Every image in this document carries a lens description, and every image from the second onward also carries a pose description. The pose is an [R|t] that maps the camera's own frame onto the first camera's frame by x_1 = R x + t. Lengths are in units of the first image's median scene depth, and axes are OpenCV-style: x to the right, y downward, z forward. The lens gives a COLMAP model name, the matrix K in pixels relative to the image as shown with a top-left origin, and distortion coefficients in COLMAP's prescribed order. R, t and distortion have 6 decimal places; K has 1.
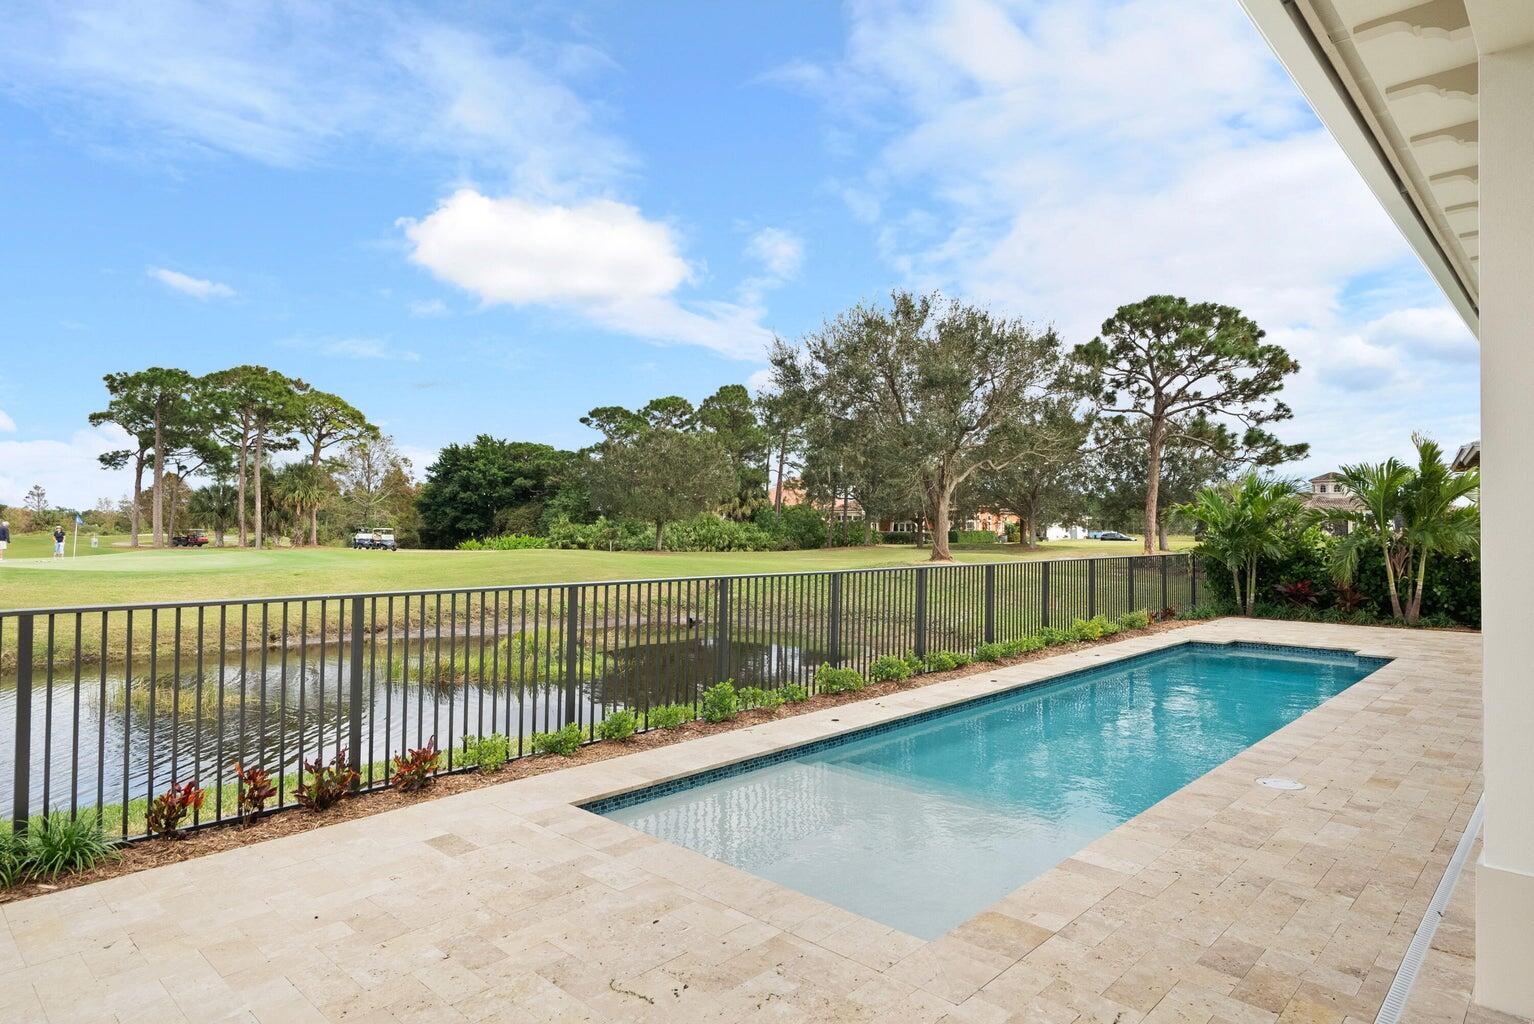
lens RADIAL K [[876.8, 0, 764.4], [0, 876.8, 514.6], [0, 0, 1]] dist [0.003198, 0.001844]
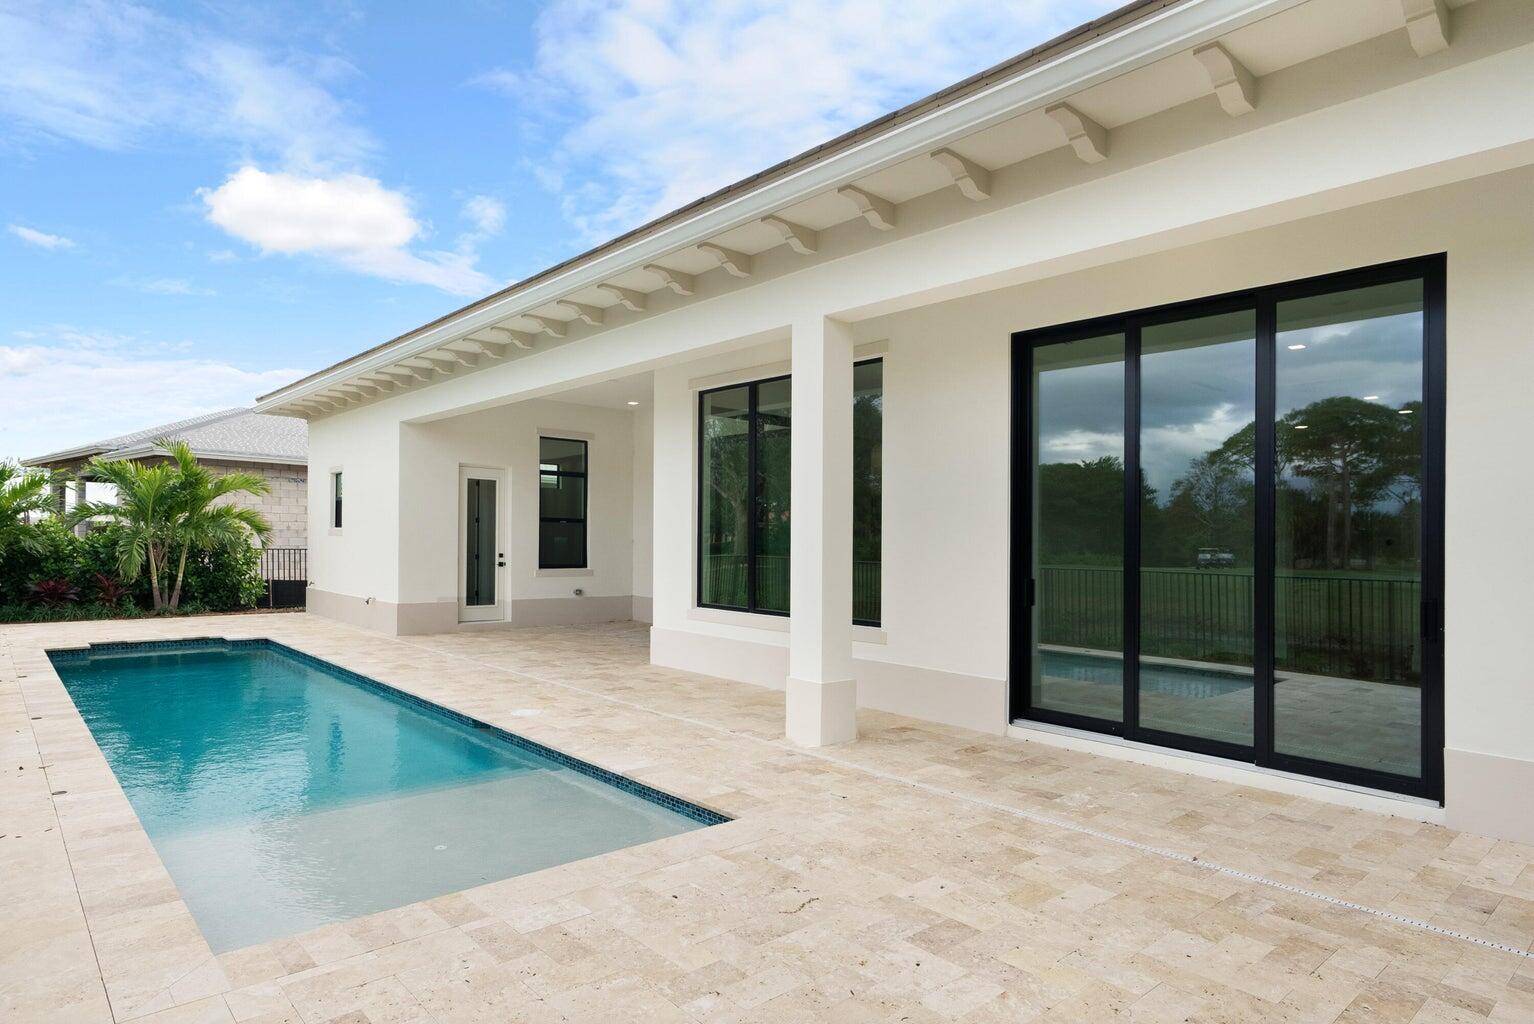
lens RADIAL K [[876.8, 0, 764.4], [0, 876.8, 514.6], [0, 0, 1]] dist [0.003198, 0.001844]
pose [[0.087320, 0.025805, 0.995846, -1.138226], [-0.030542, 0.999264, -0.023216, 0.030790], [-0.995712, -0.028387, 0.088044, 0.796980]]
